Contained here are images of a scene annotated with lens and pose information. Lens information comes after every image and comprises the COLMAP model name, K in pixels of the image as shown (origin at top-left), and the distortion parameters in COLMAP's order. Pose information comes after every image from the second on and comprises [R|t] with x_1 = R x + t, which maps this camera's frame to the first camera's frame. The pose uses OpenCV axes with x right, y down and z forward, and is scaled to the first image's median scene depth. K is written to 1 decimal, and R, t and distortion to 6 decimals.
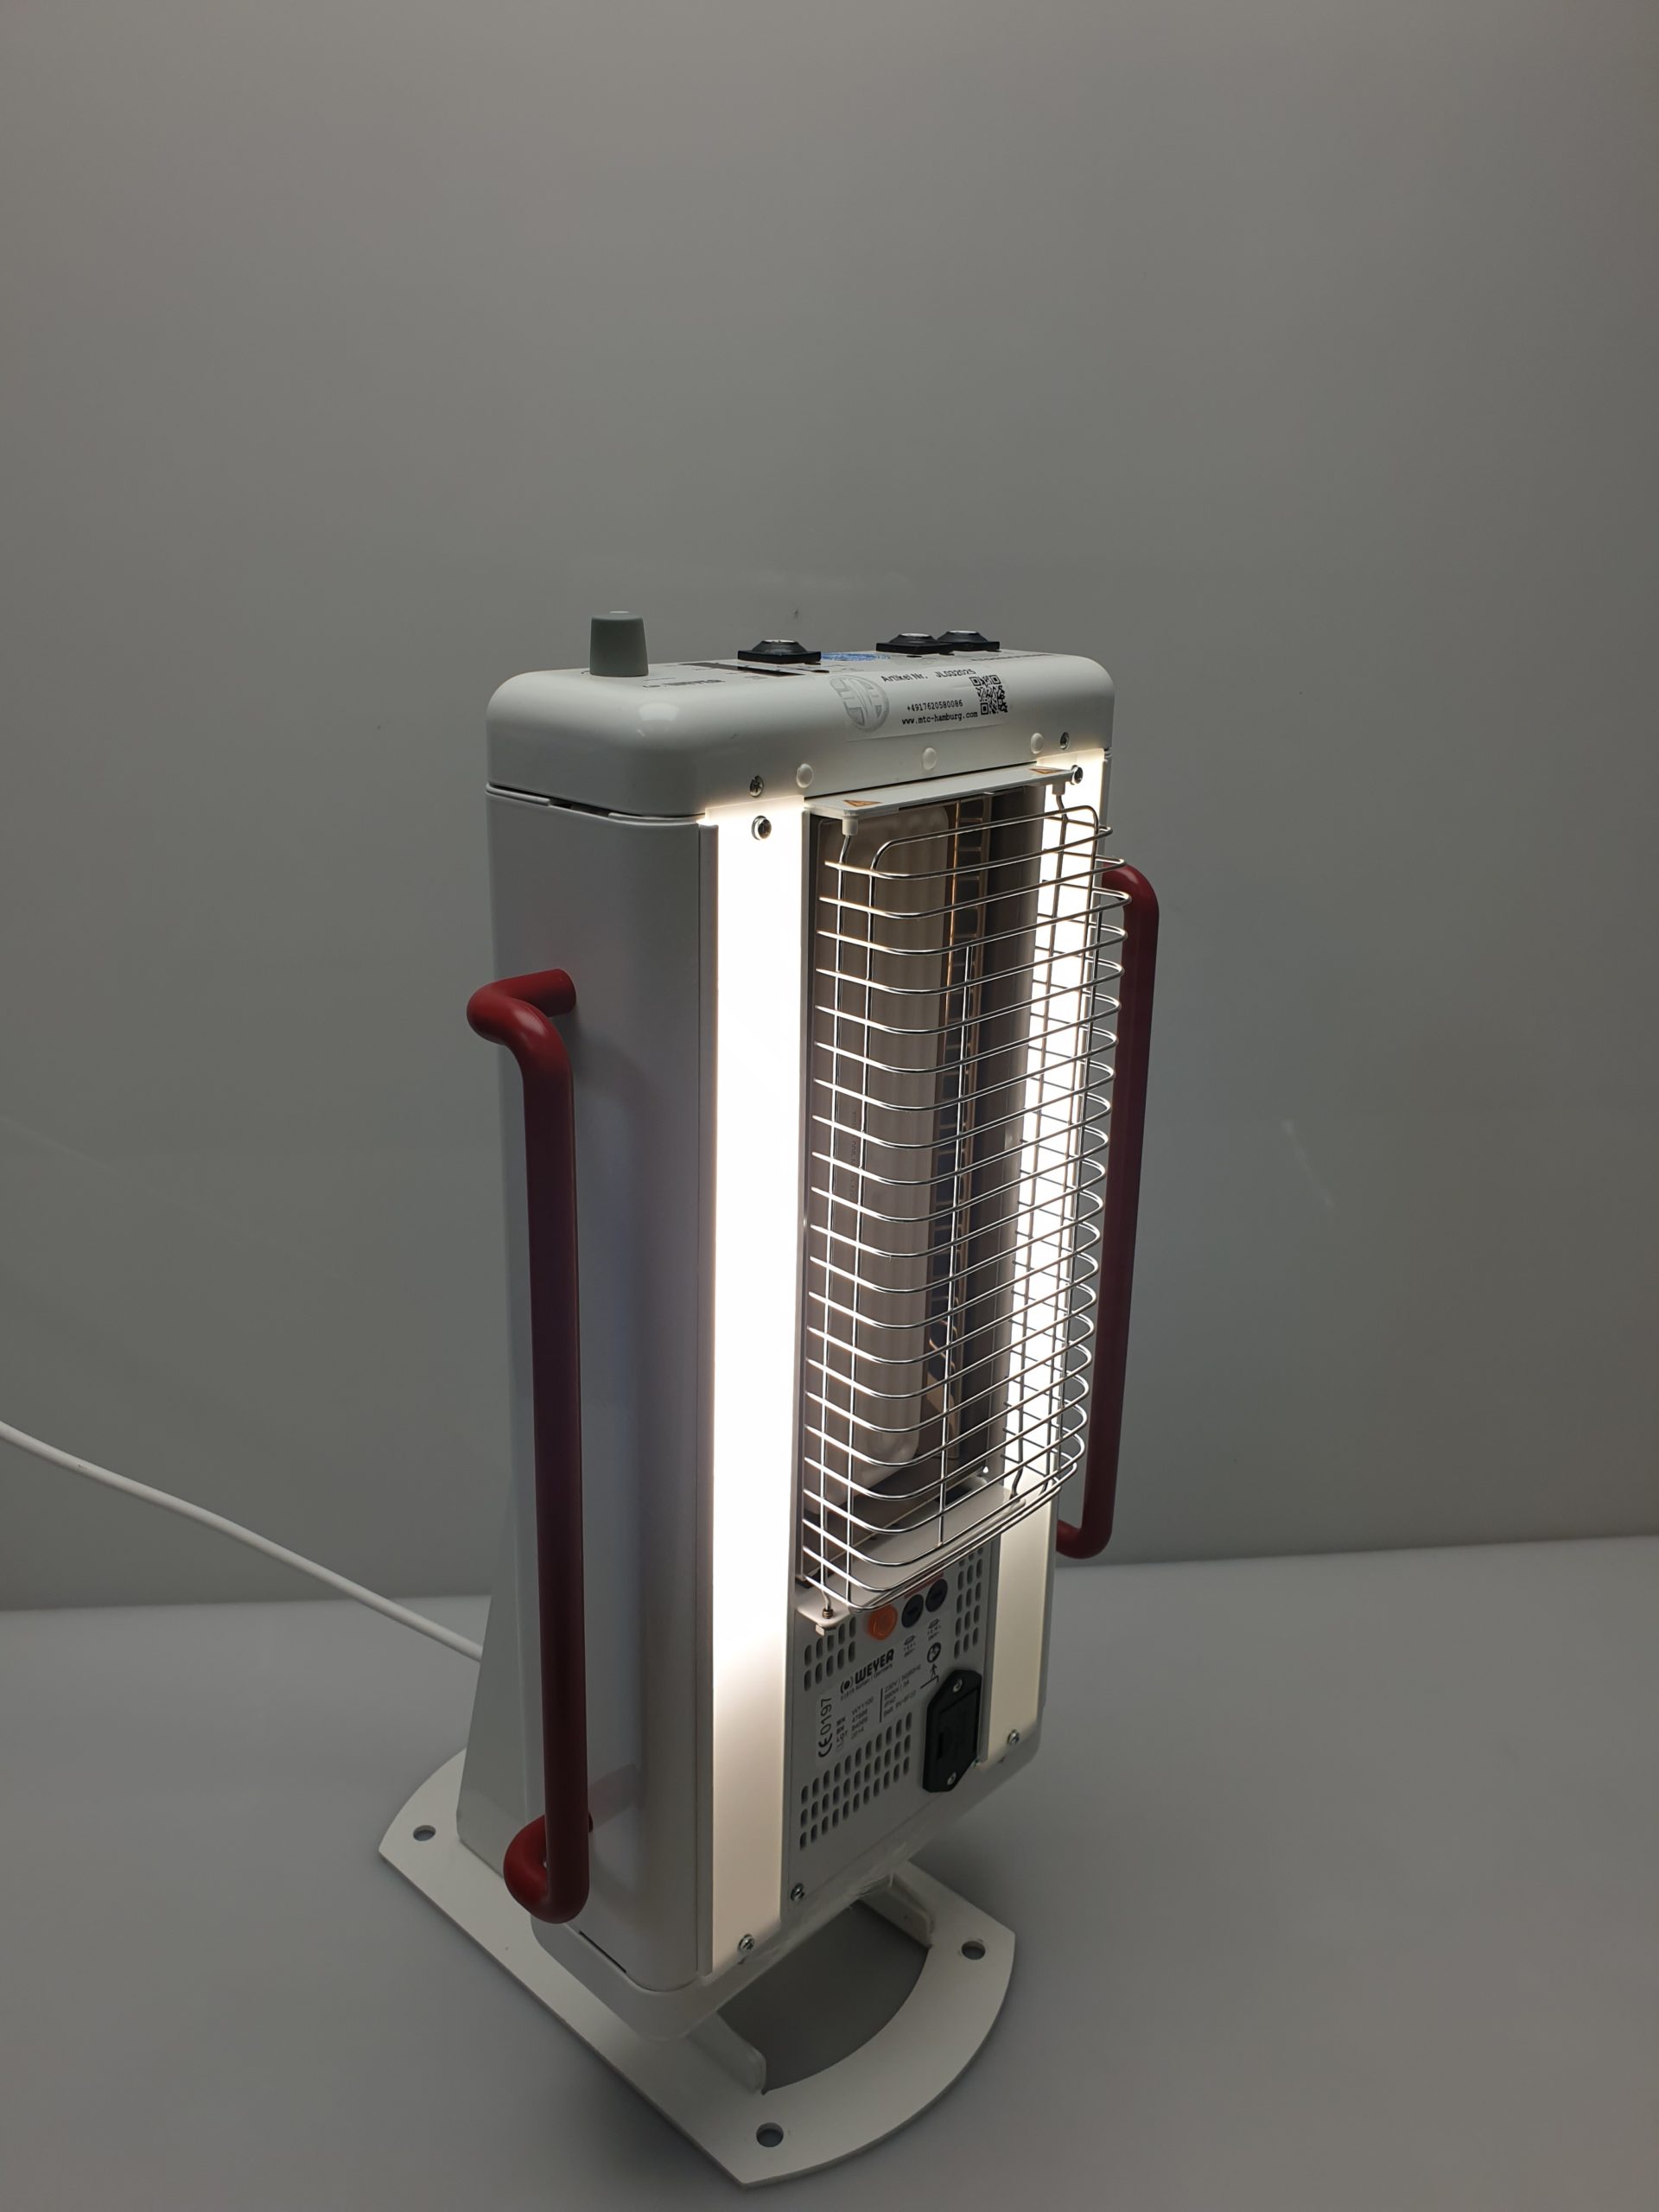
lens RADIAL K [[1787.2, 0, 908.3], [0, 1787.2, 1122.1], [0, 0, 1]] dist [0.020043, -0.096383]
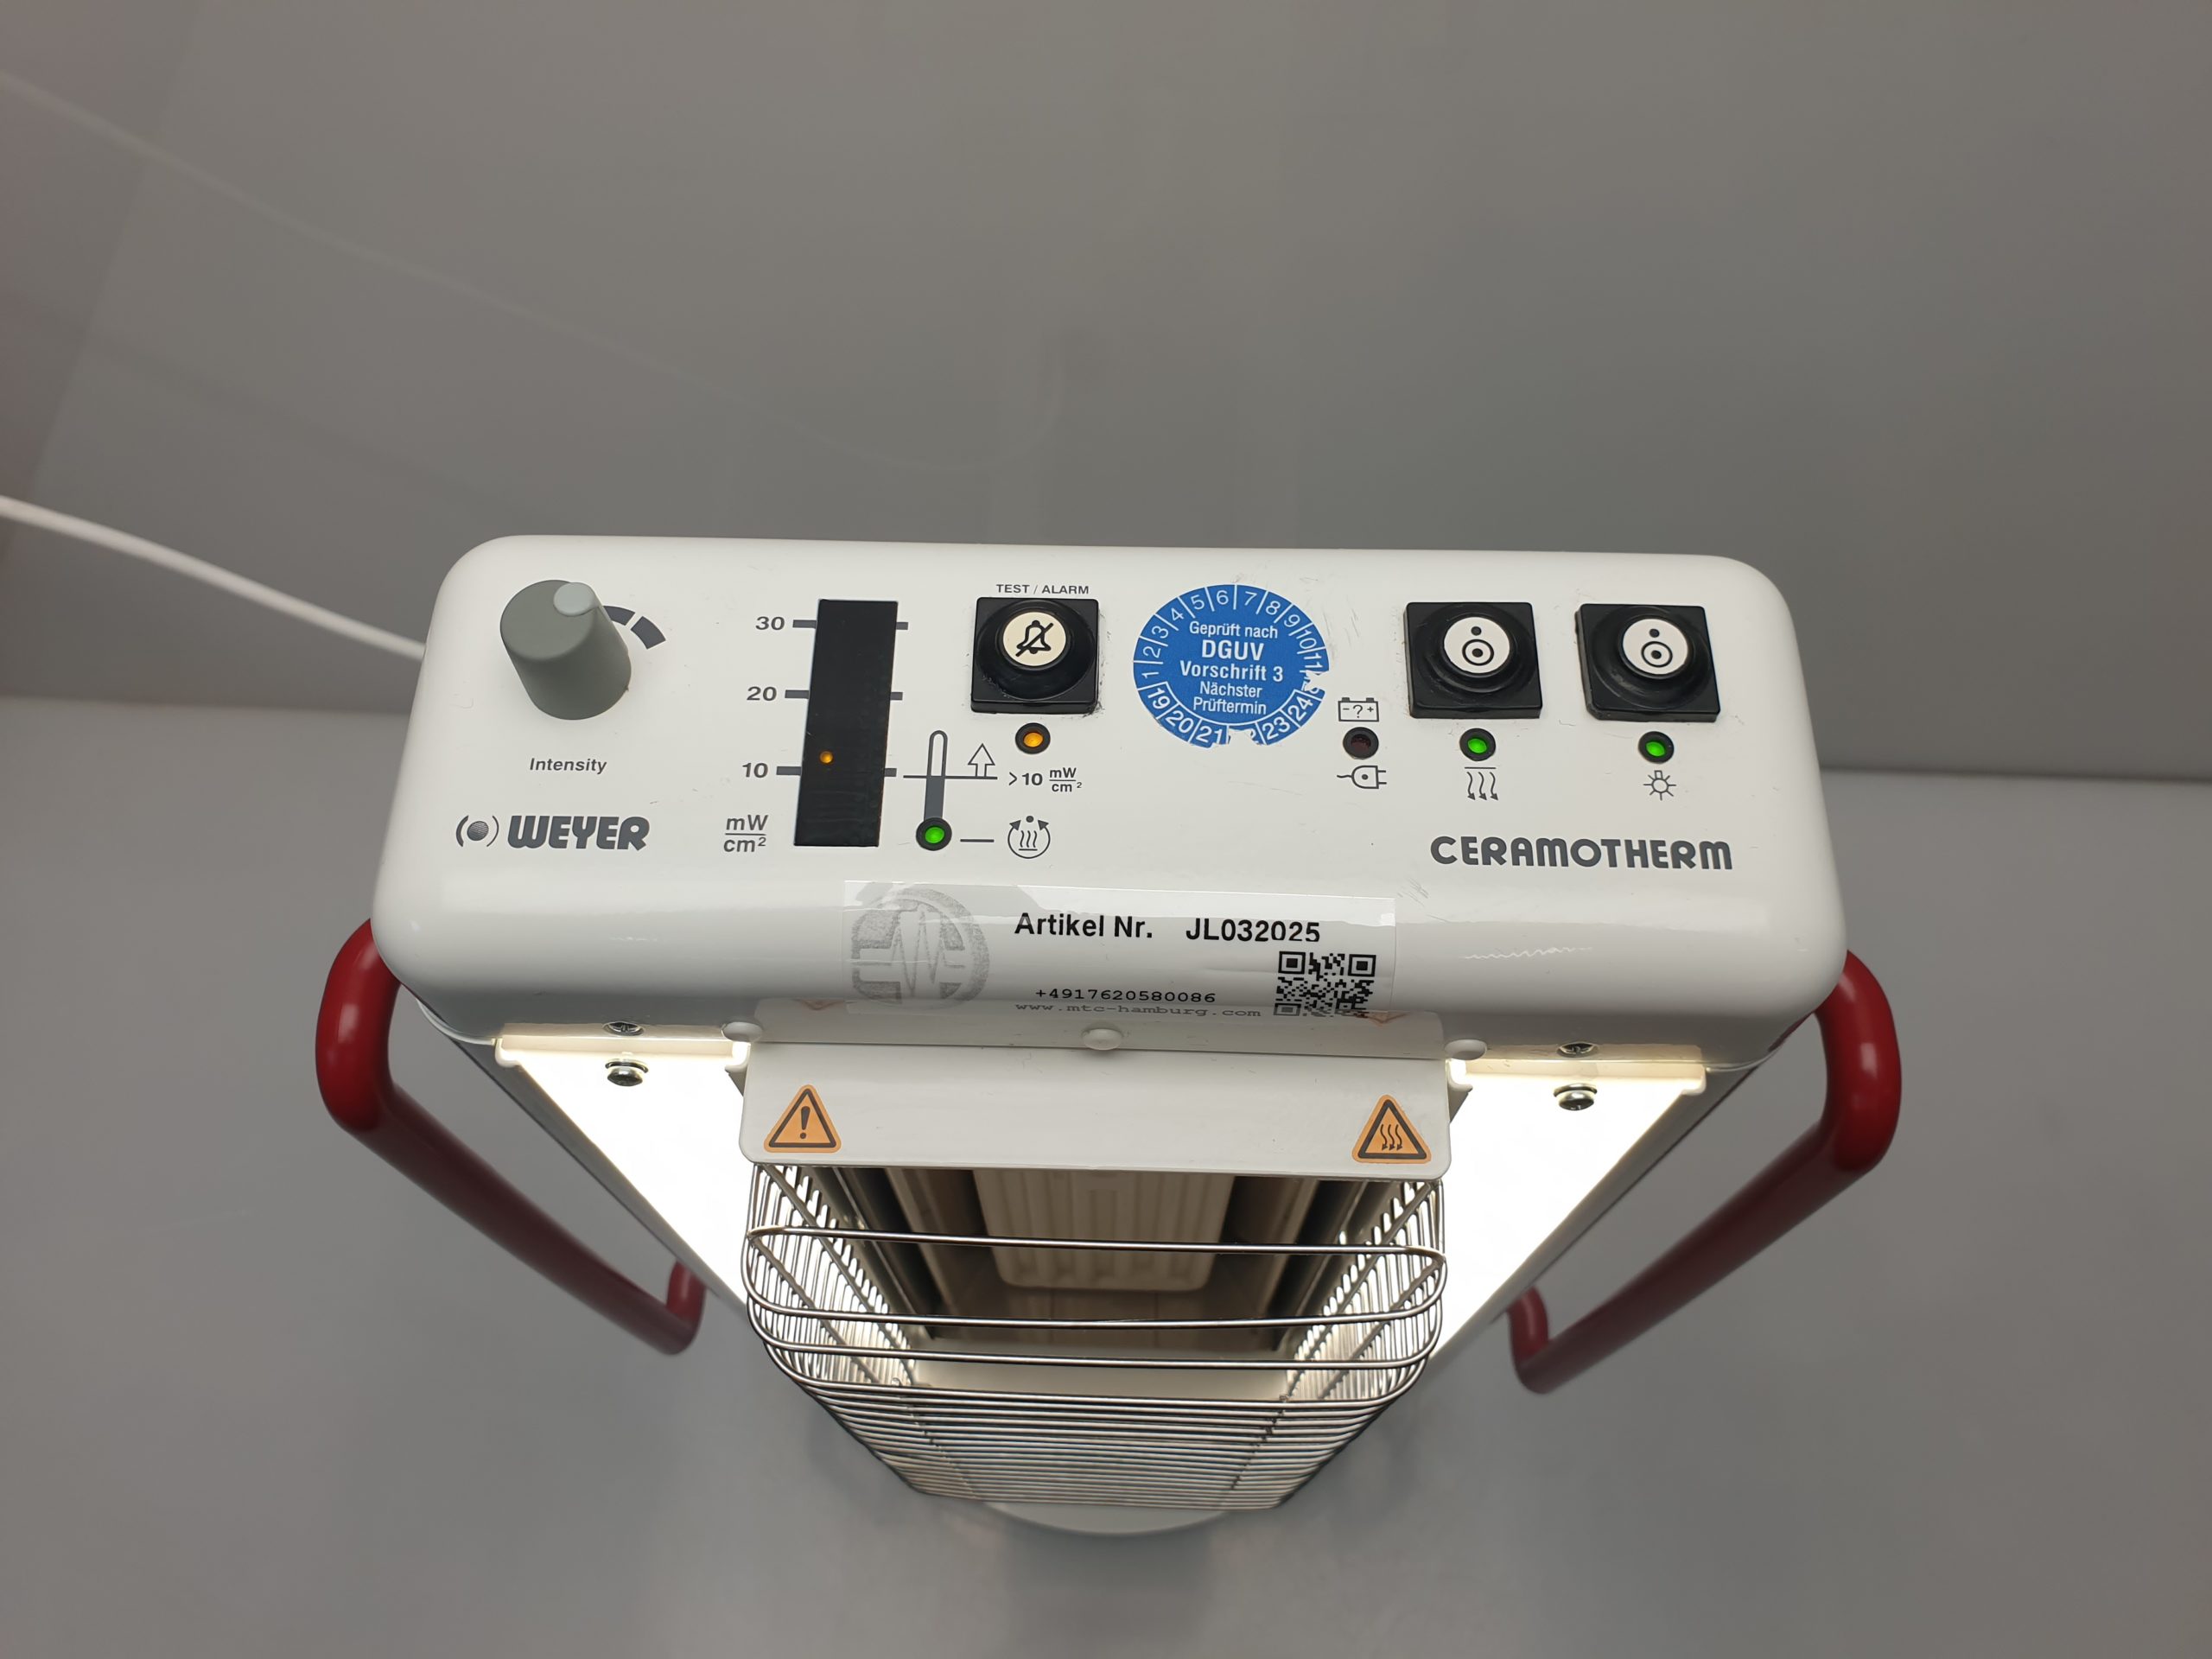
lens RADIAL K [[1787.2, 0, 1093.8], [0, 1787.2, 800.2], [0, 0, 1]] dist [0.020043, -0.096383]
pose [[0.617615, 0.681551, -0.392479, 0.144764], [-0.228888, 0.633193, 0.739376, -0.550759], [0.752437, -0.366816, 0.547069, 0.662006]]
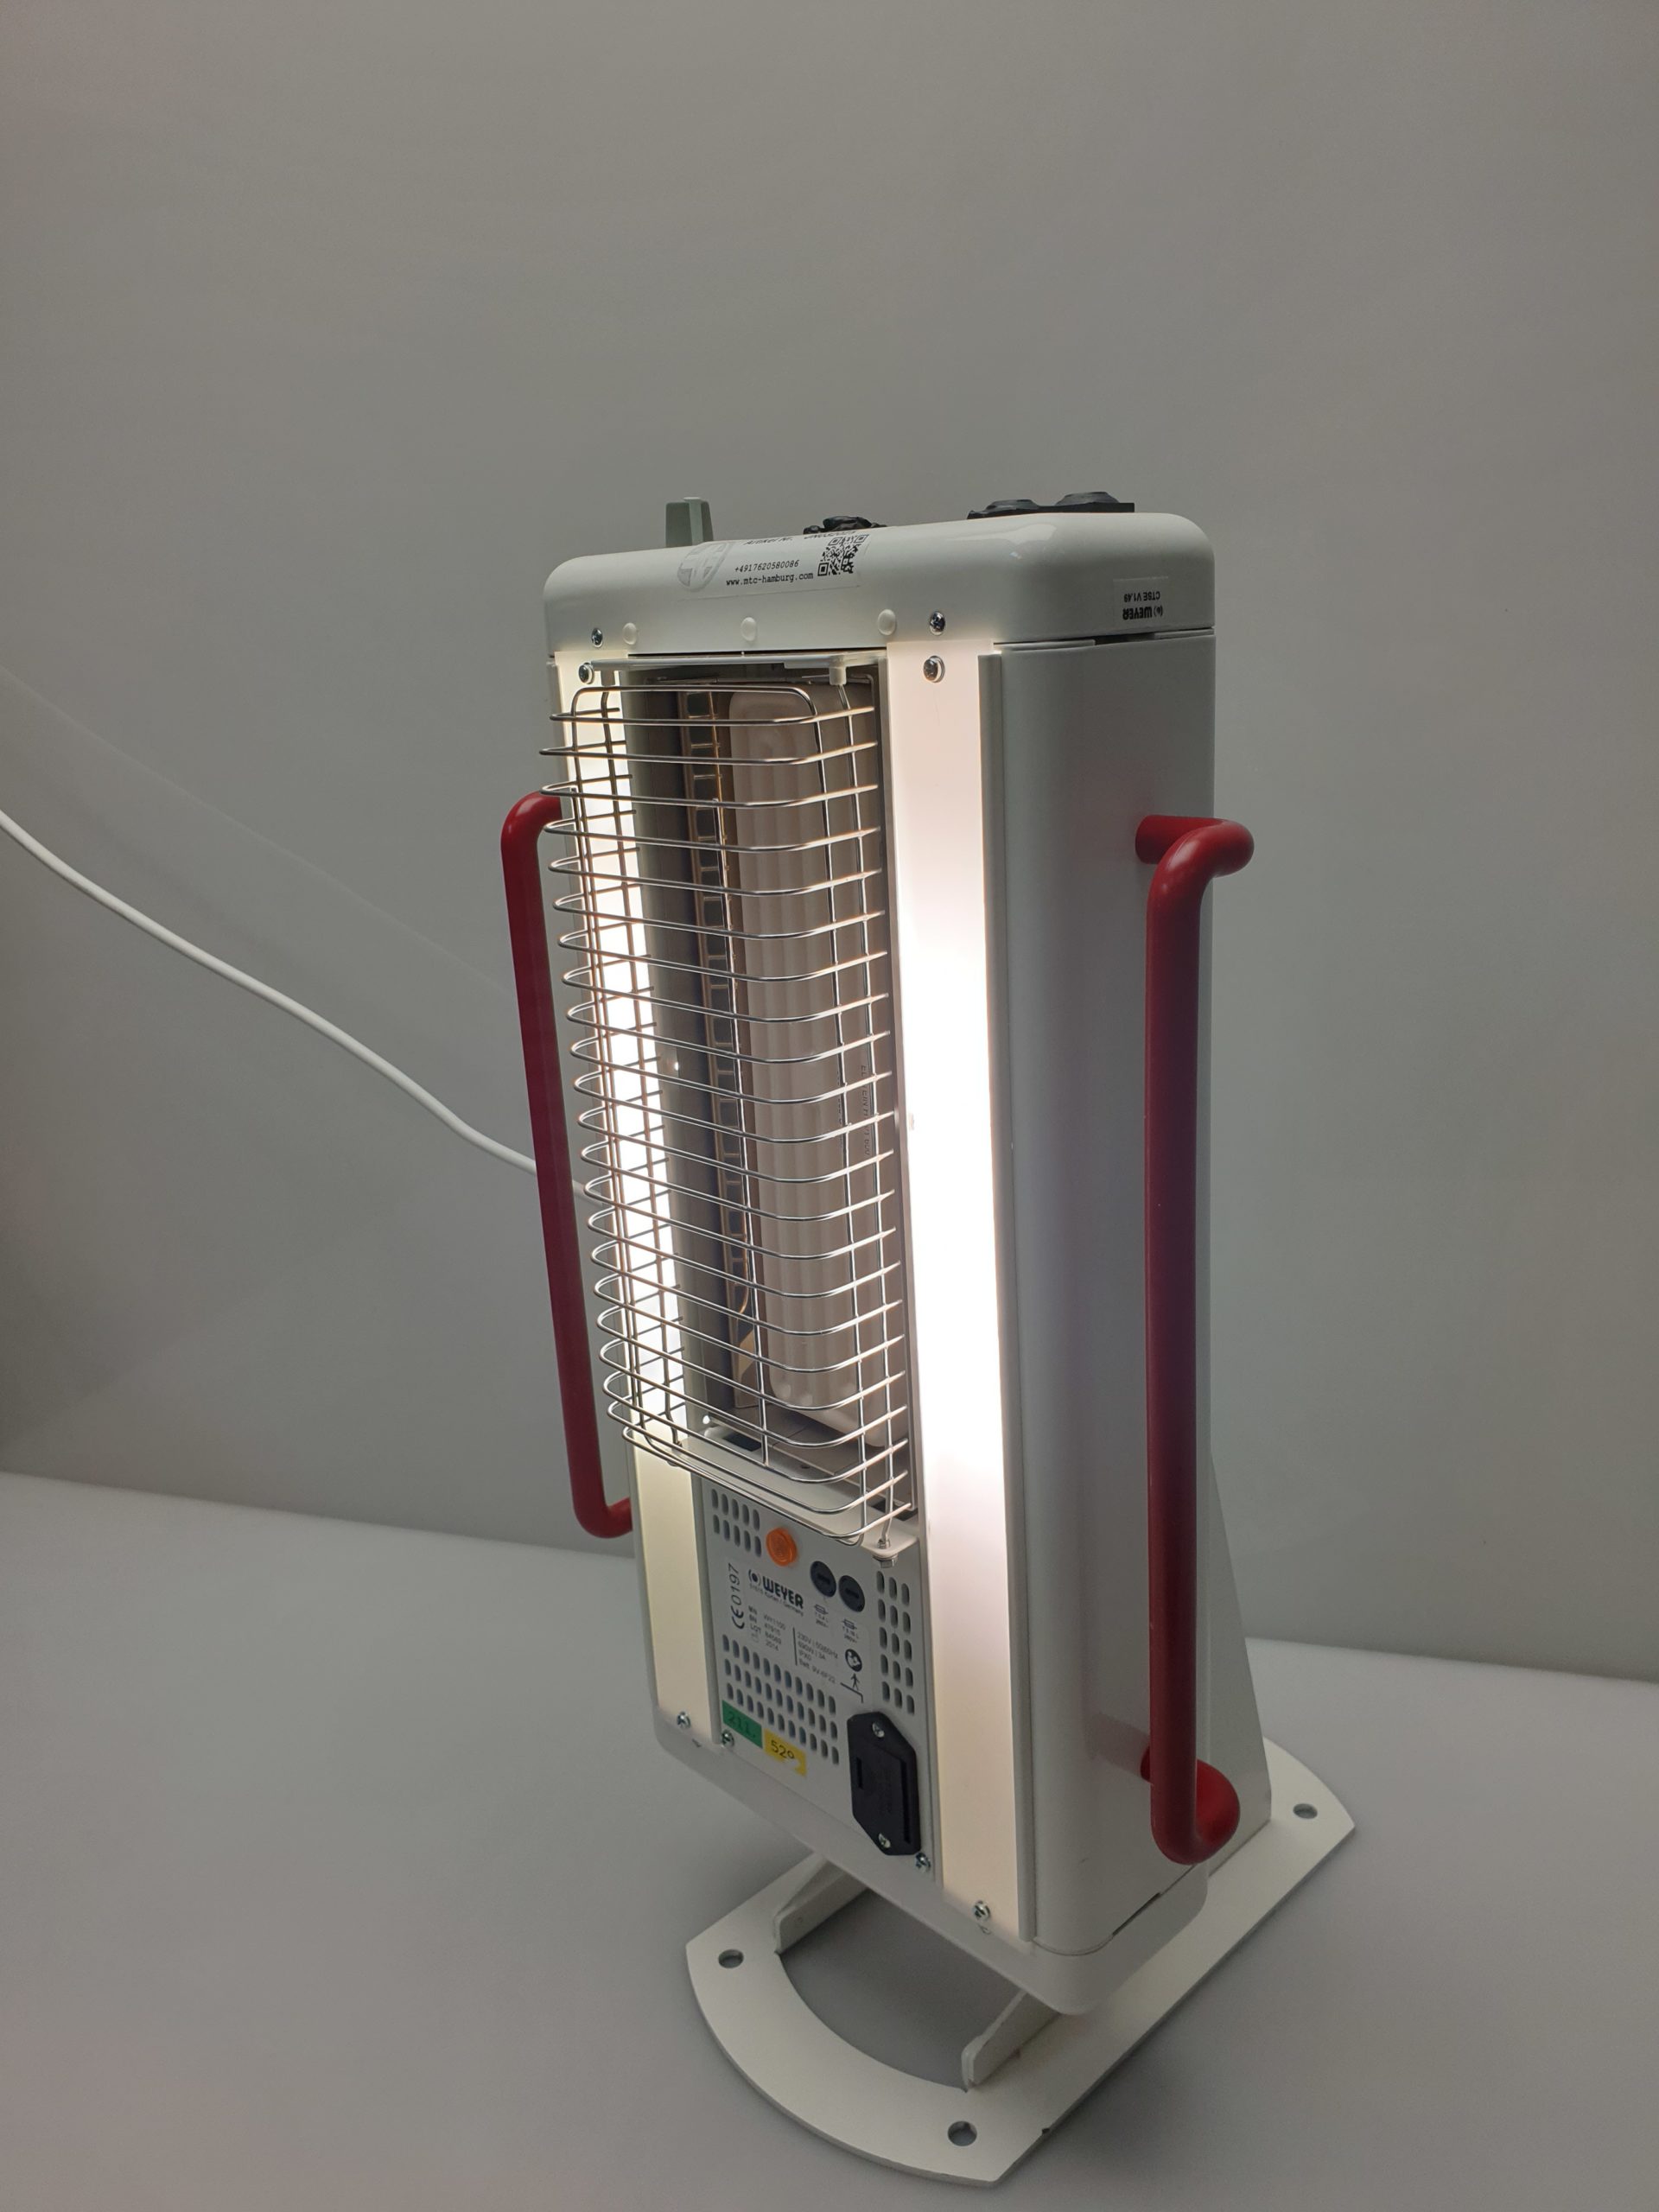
lens RADIAL K [[1787.2, 0, 830.3], [0, 1787.2, 1099.3], [0, 0, 1]] dist [0.020043, -0.096383]
pose [[-0.090946, 0.246209, -0.964940, 0.873835], [-0.282274, 0.922843, 0.262073, -0.205974], [0.955013, 0.296212, -0.014430, 0.999644]]
